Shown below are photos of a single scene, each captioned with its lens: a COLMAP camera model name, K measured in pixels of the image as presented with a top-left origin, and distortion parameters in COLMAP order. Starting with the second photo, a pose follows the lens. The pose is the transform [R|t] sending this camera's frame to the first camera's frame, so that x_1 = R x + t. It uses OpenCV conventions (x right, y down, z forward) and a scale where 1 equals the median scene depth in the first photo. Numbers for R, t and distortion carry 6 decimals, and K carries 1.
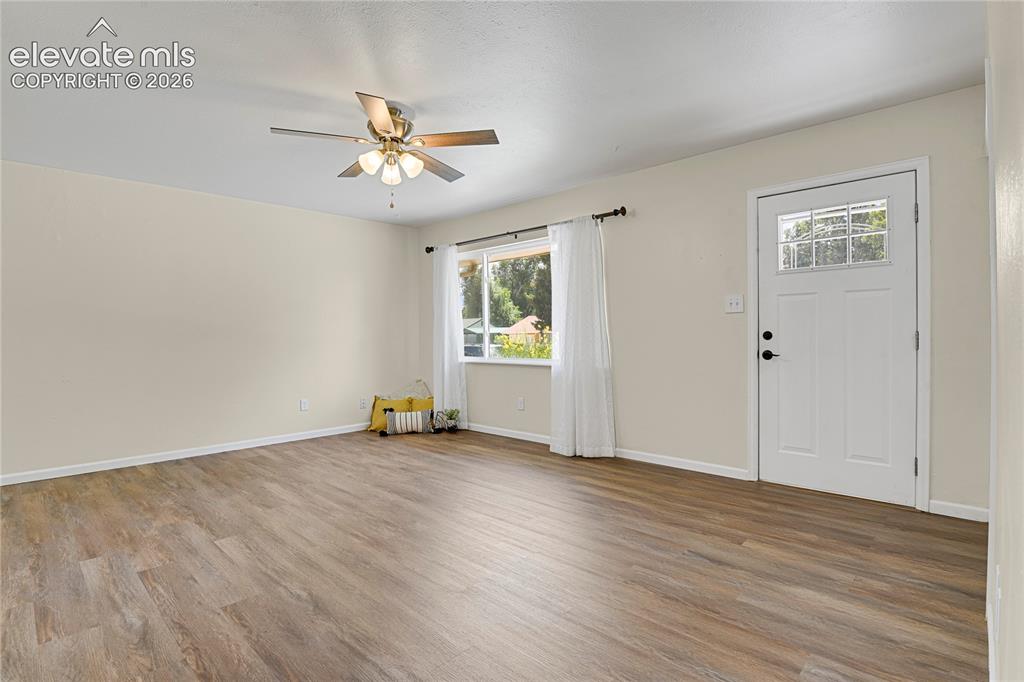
lens RADIAL K [[505.1, 0, 520.4], [0, 505.1, 338.5], [0, 0, 1]] dist [-0.025408, -0.002372]
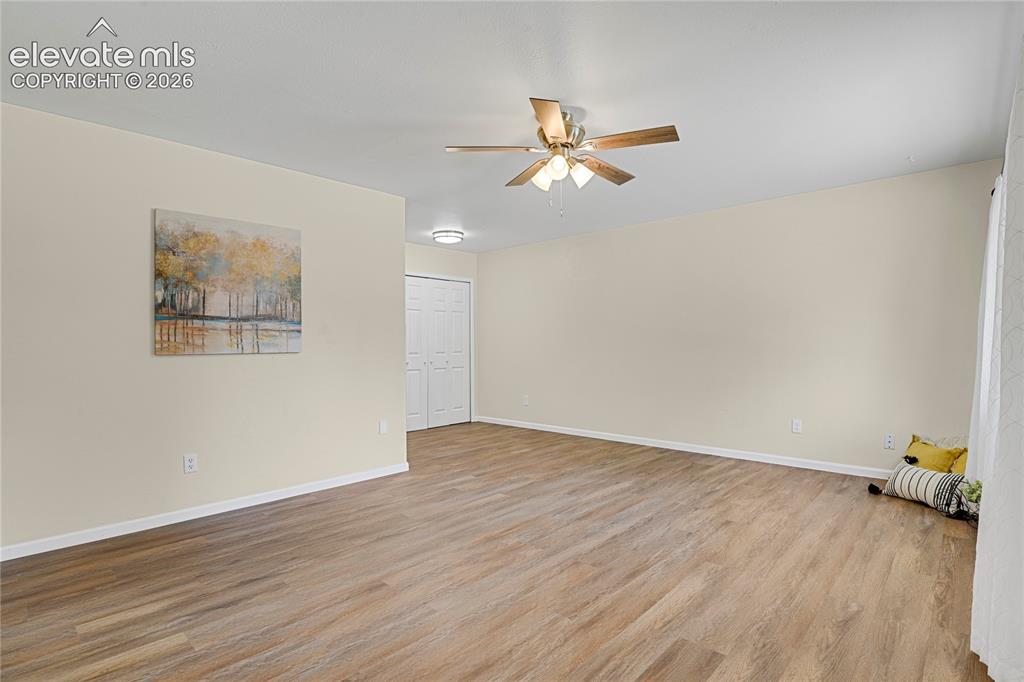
lens RADIAL K [[505.1, 0, 518.3], [0, 505.1, 341.8], [0, 0, 1]] dist [-0.025408, -0.002372]
pose [[0.008844, 0.007827, -0.999930, 0.728531], [-0.003092, 0.999965, 0.007800, -0.027099], [0.999956, 0.003023, 0.008868, 0.948938]]
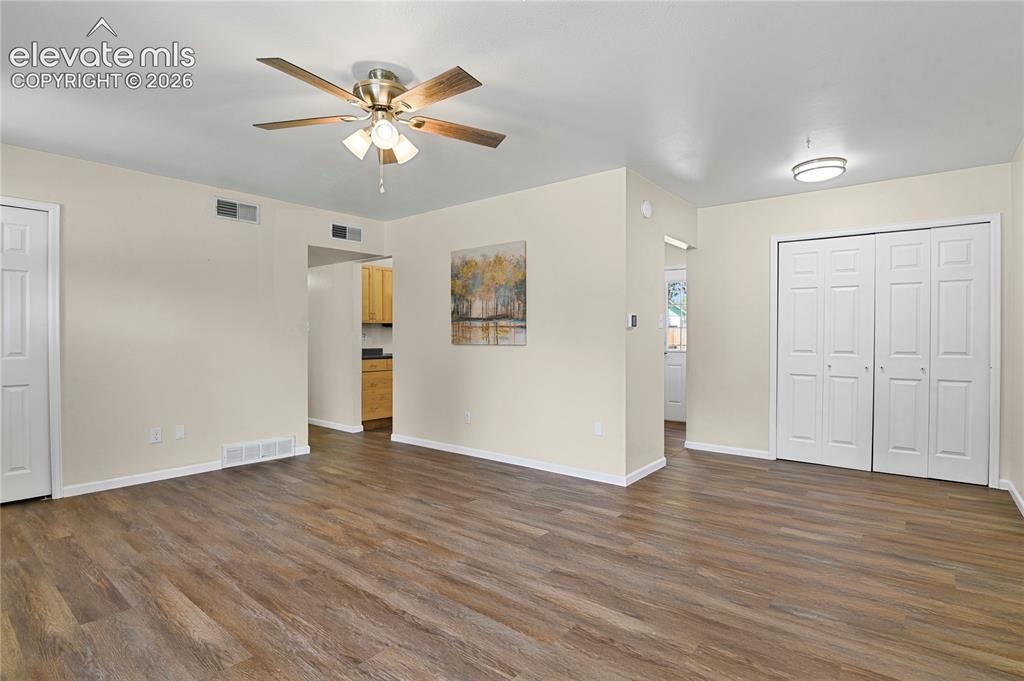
lens RADIAL K [[505.1, 0, 507.2], [0, 505.1, 340.7], [0, 0, 1]] dist [-0.025408, -0.002372]
pose [[-0.997796, 0.013268, -0.065012, -0.416245], [0.012000, 0.999731, 0.019856, -0.031472], [0.065258, 0.019032, -0.997687, 1.904306]]
